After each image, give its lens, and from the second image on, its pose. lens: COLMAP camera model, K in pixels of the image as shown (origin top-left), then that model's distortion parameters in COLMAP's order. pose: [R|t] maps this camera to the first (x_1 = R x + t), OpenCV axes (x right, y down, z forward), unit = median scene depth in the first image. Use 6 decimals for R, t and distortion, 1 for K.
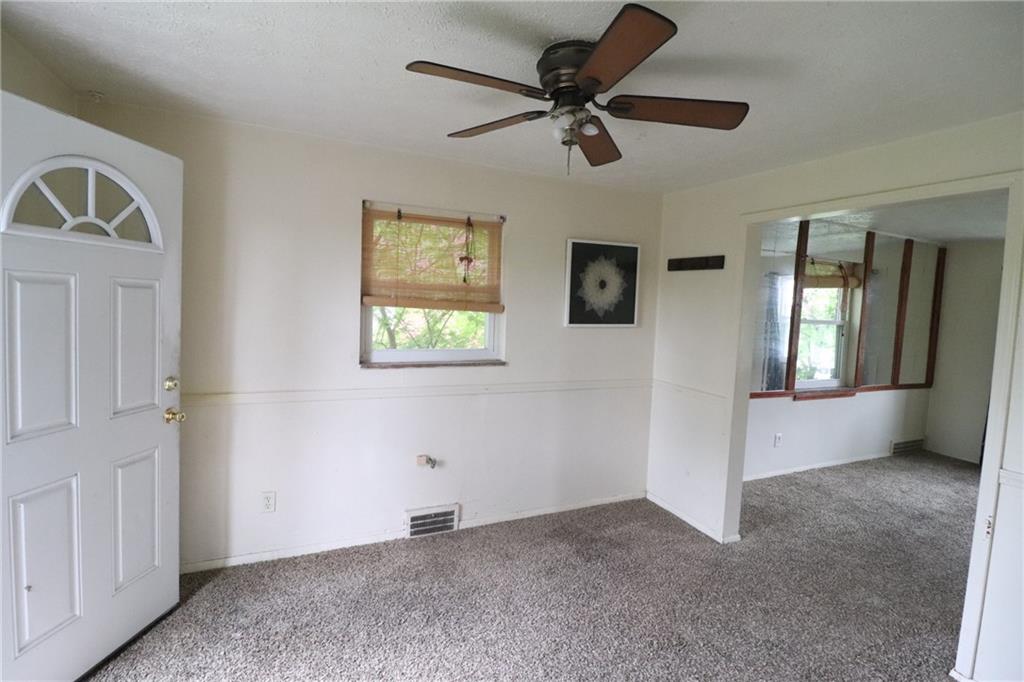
lens RADIAL K [[474.9, 0, 512.0], [0, 474.9, 341.0], [0, 0, 1]] dist [-0.002549, -0.014165]
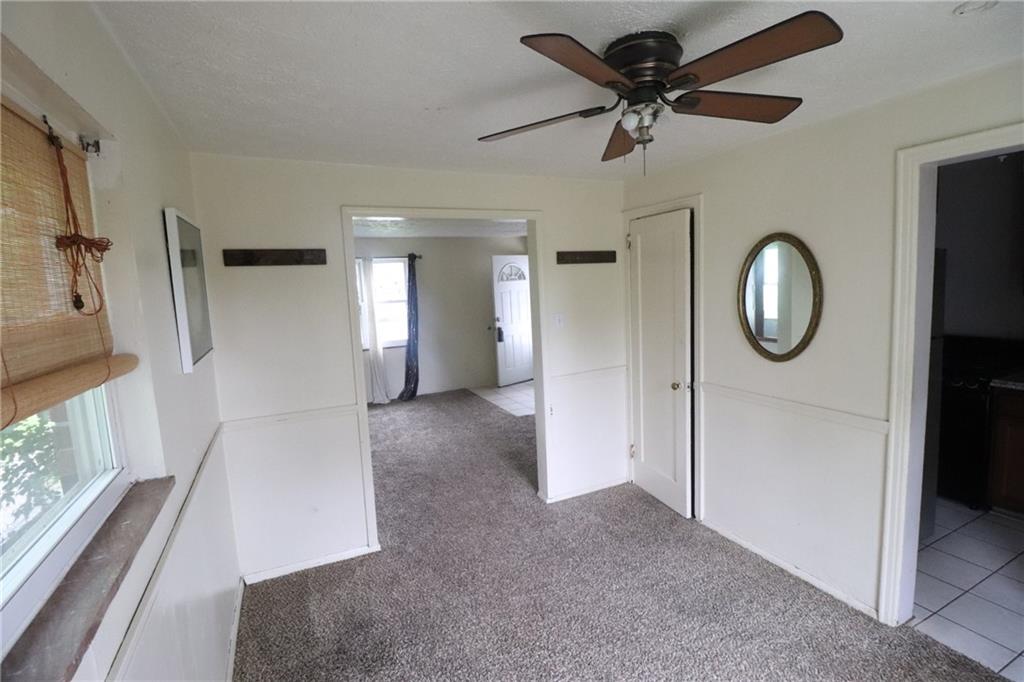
lens RADIAL K [[474.9, 0, 512.0], [0, 474.9, 341.0], [0, 0, 1]] dist [-0.002549, -0.014165]
pose [[0.022473, -0.173337, 0.984606, -0.436447], [0.161054, 0.972619, 0.167551, -0.104381], [-0.986690, 0.154809, 0.049774, 0.645425]]
